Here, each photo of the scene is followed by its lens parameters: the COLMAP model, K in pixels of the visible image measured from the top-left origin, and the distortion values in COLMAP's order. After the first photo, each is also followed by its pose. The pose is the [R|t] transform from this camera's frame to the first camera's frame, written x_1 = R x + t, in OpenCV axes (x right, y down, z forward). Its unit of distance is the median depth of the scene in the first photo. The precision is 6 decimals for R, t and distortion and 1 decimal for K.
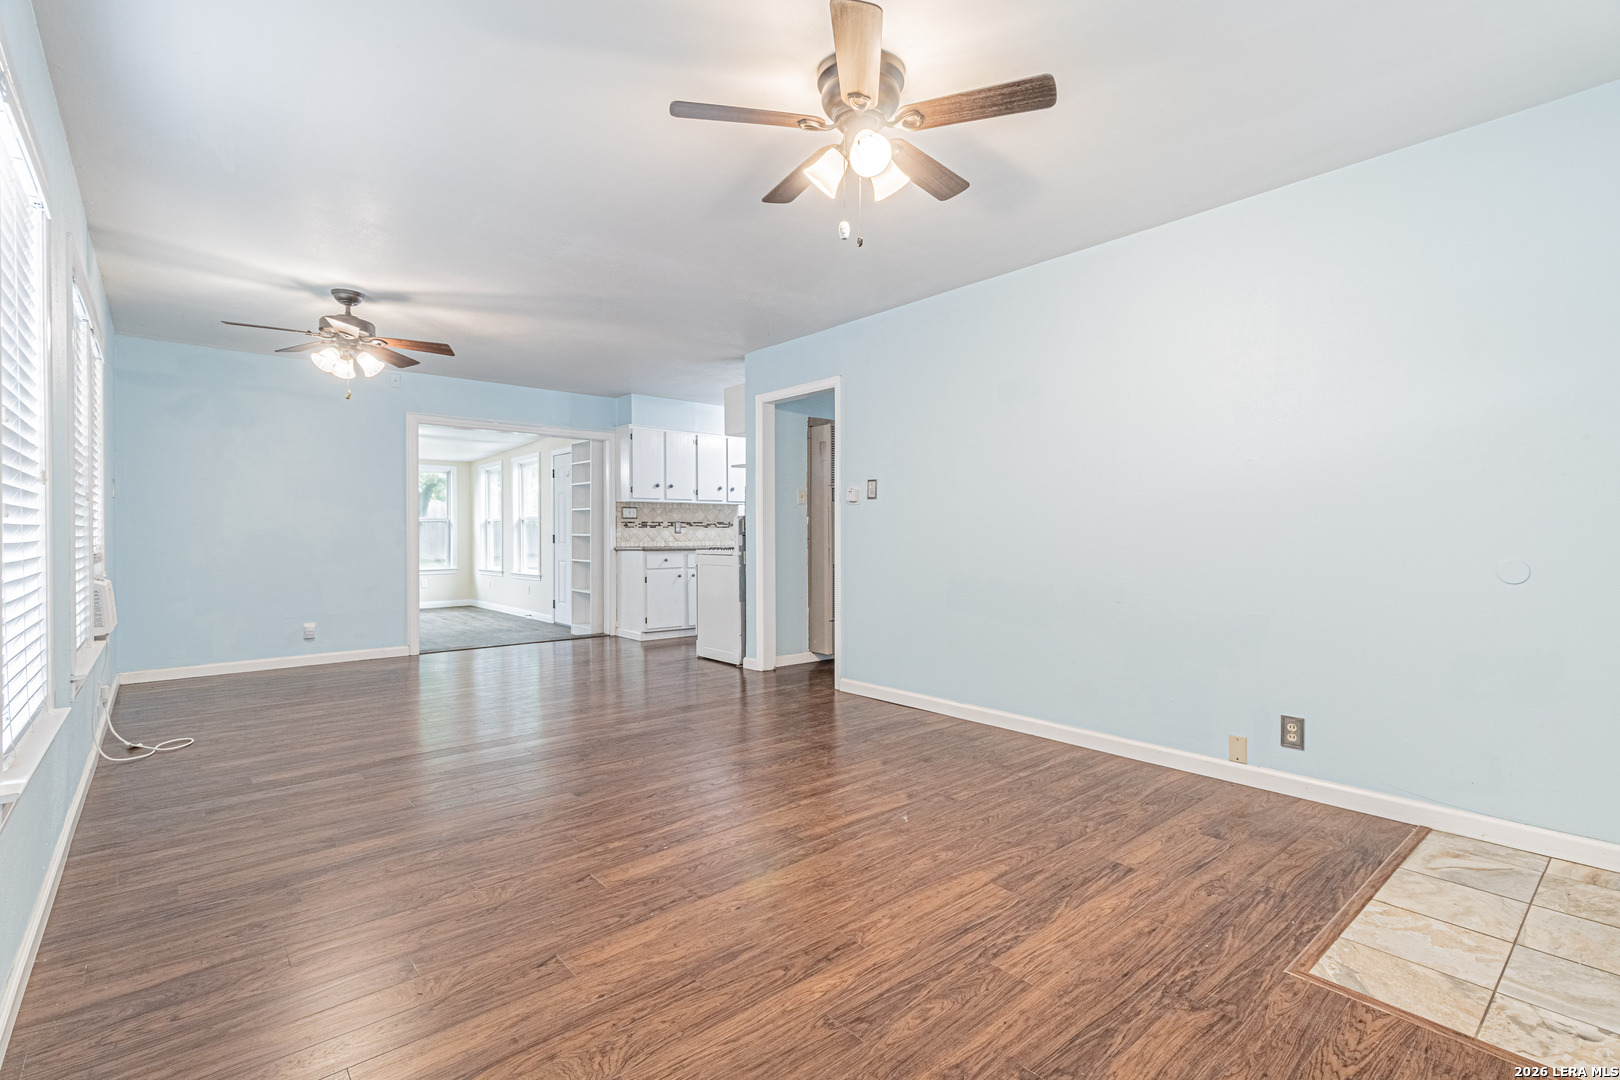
lens RADIAL K [[754.3, 0, 827.3], [0, 754.3, 536.3], [0, 0, 1]] dist [0.001398, 0.000411]
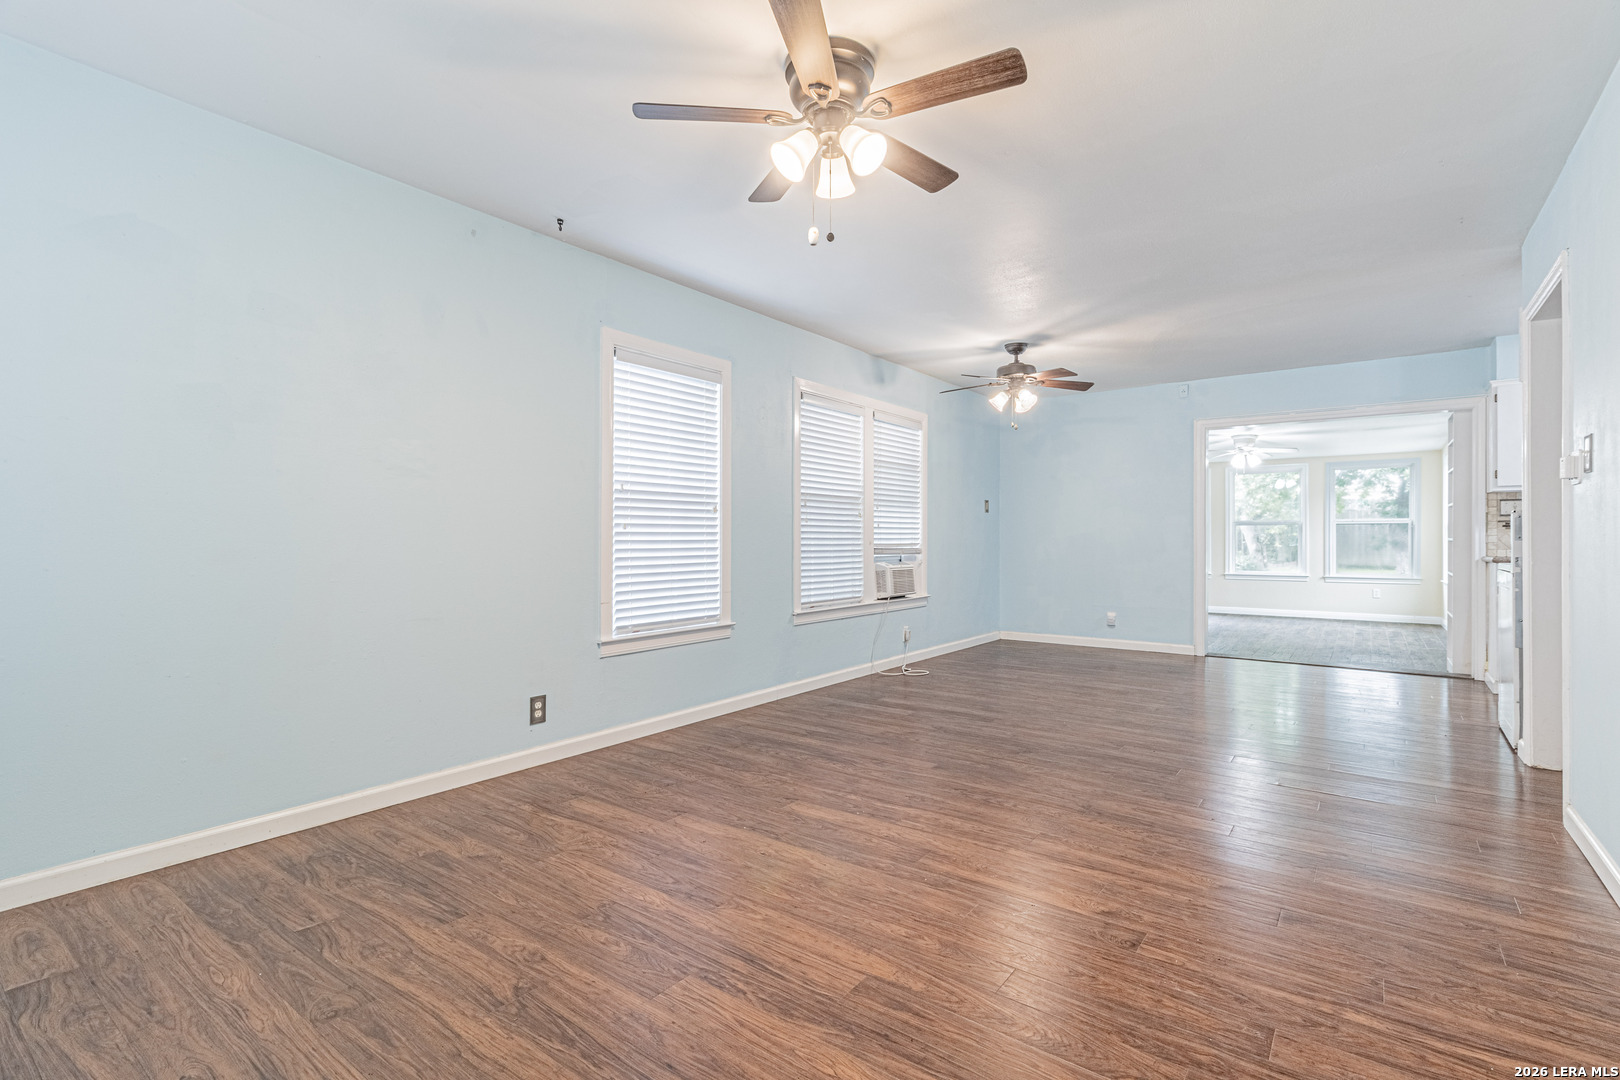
lens RADIAL K [[754.3, 0, 807.5], [0, 754.3, 539.1], [0, 0, 1]] dist [0.001398, 0.000411]
pose [[0.199292, 0.006735, -0.979917, 0.739732], [-0.006826, 0.999962, 0.005484, -0.005402], [0.979916, 0.005596, 0.199331, 0.583334]]
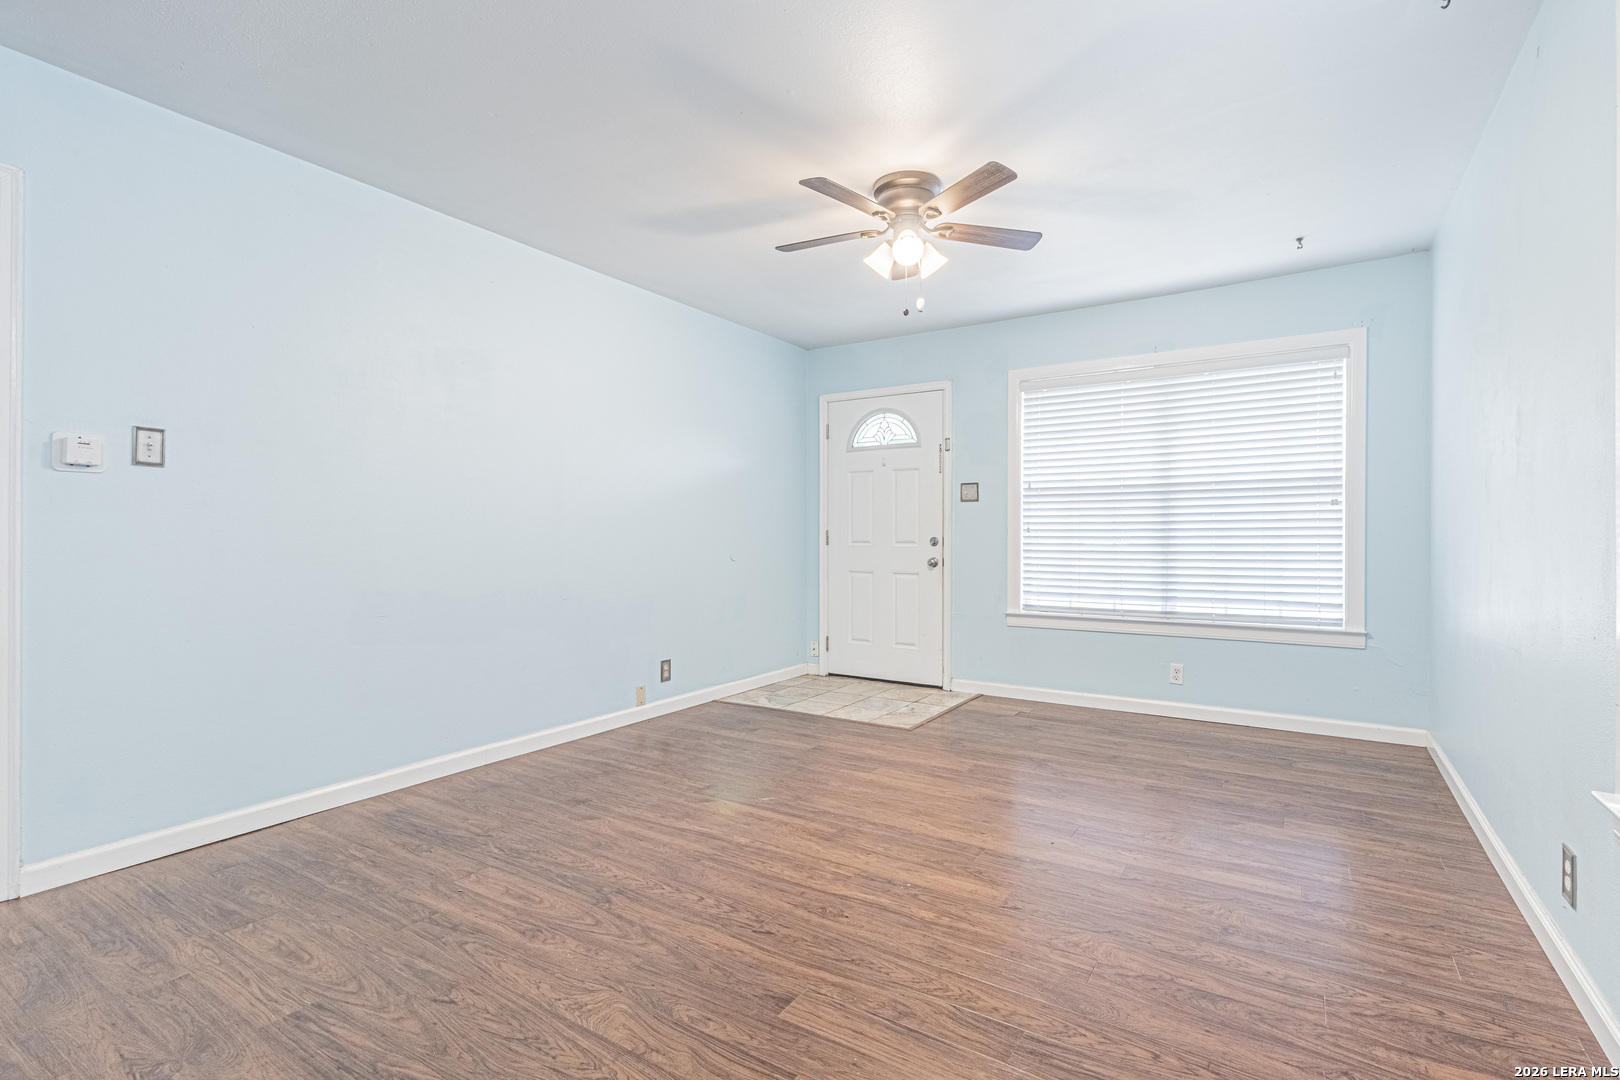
lens RADIAL K [[754.3, 0, 813.3], [0, 754.3, 543.4], [0, 0, 1]] dist [0.001398, 0.000411]
pose [[-0.274294, -0.010190, 0.961592, -0.869871], [0.004347, 0.999920, 0.011837, -0.002423], [-0.961636, 0.007427, -0.274228, 1.131463]]
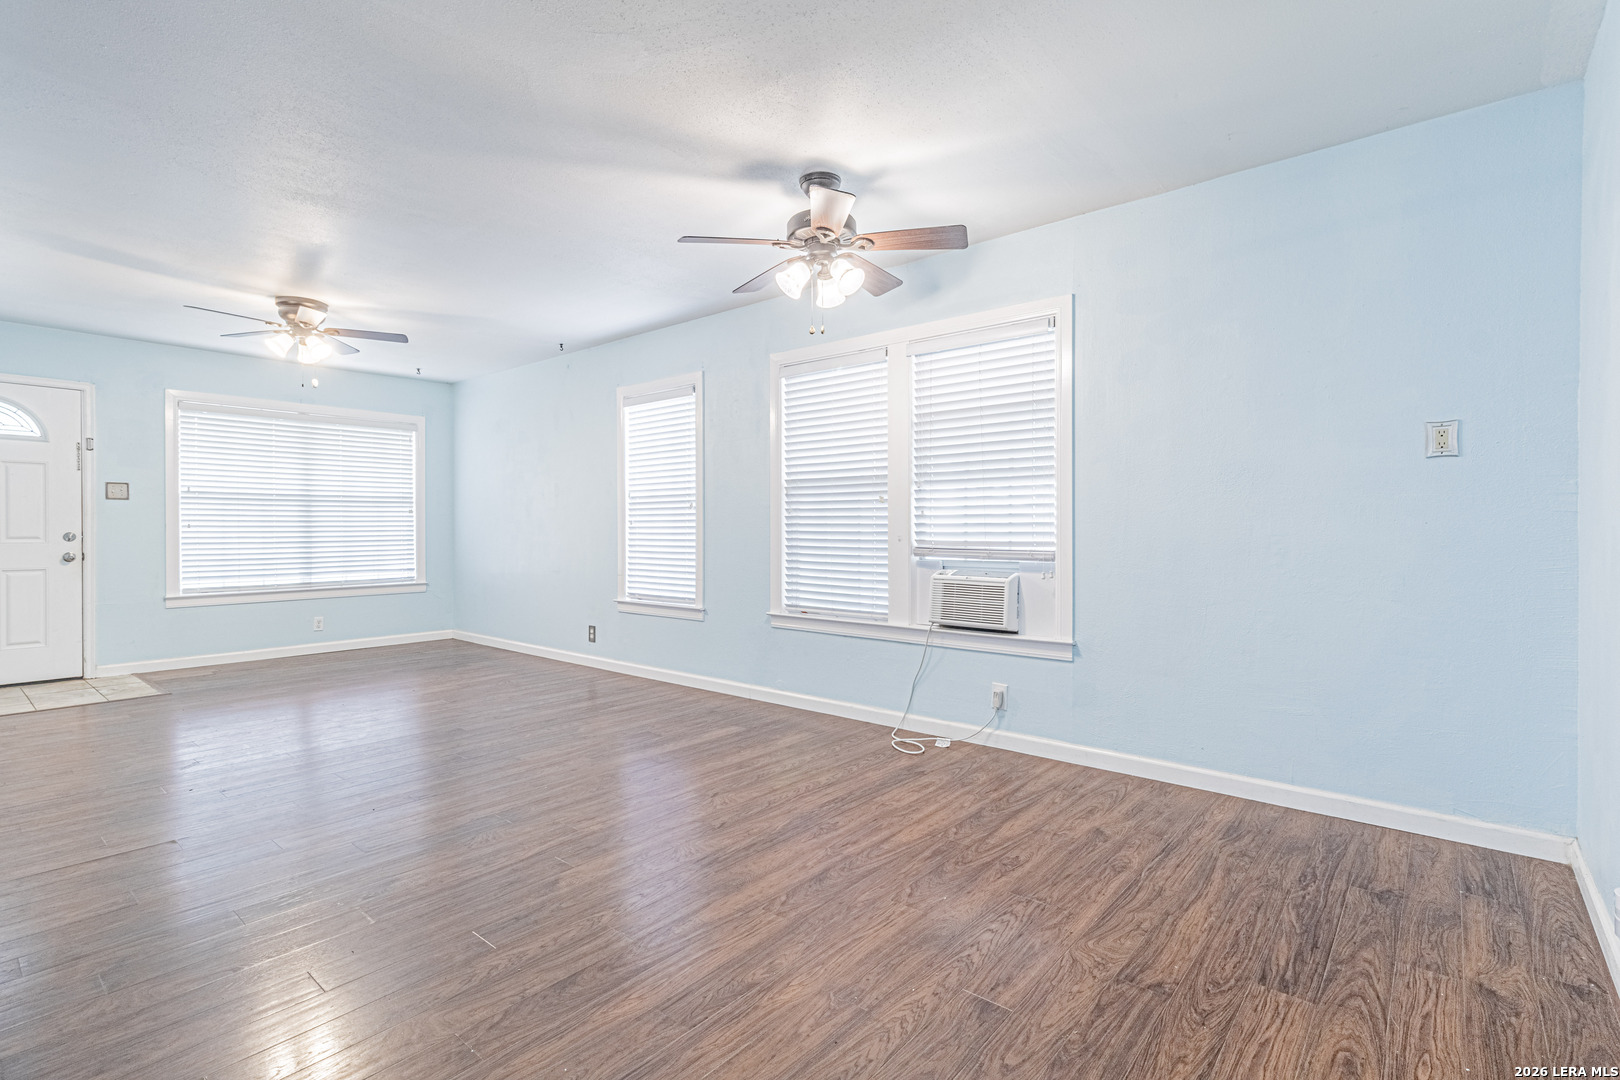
lens RADIAL K [[754.3, 0, 818.6], [0, 754.3, 534.4], [0, 0, 1]] dist [0.001398, 0.000411]
pose [[-0.988379, 0.003297, -0.151976, -0.744884], [0.001454, 0.999924, 0.012238, -0.009920], [0.152005, 0.011875, -0.988308, 2.378705]]
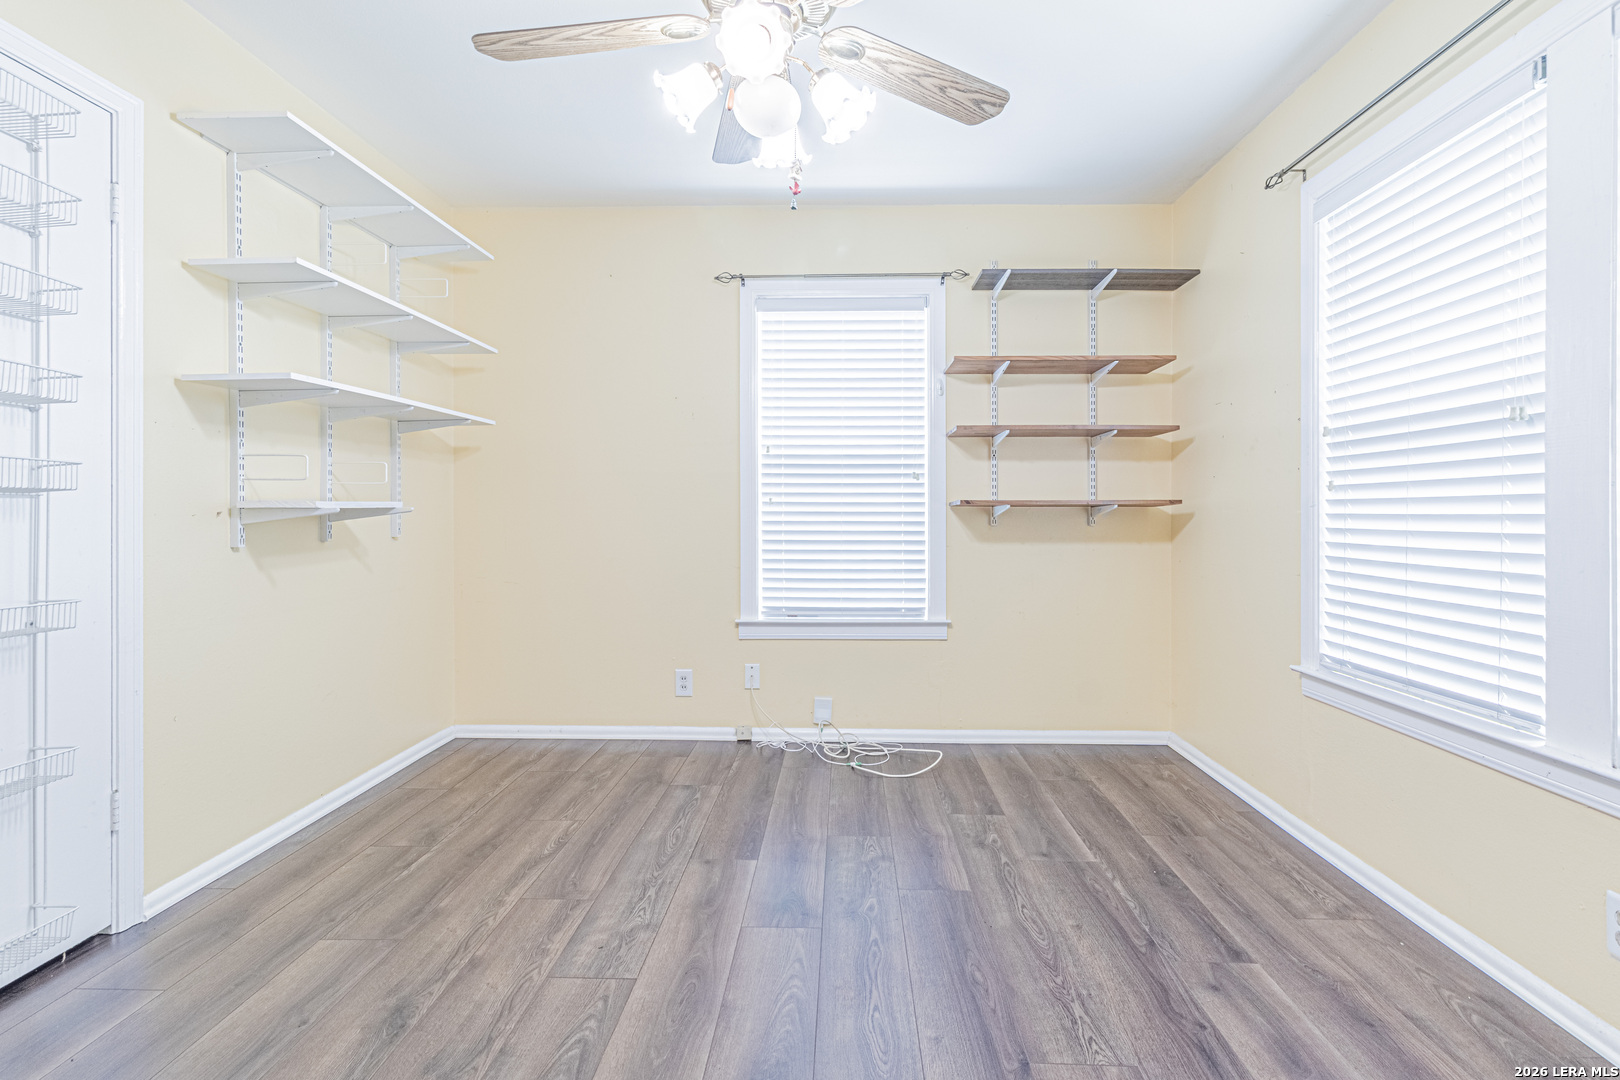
lens RADIAL K [[754.3, 0, 817.6], [0, 754.3, 518.1], [0, 0, 1]] dist [0.001398, 0.000411]
pose [[-0.679932, 0.012563, -0.733167, 0.215586], [-0.002760, 0.999802, 0.019691, -0.006941], [0.733270, 0.015412, -0.679763, 1.361538]]
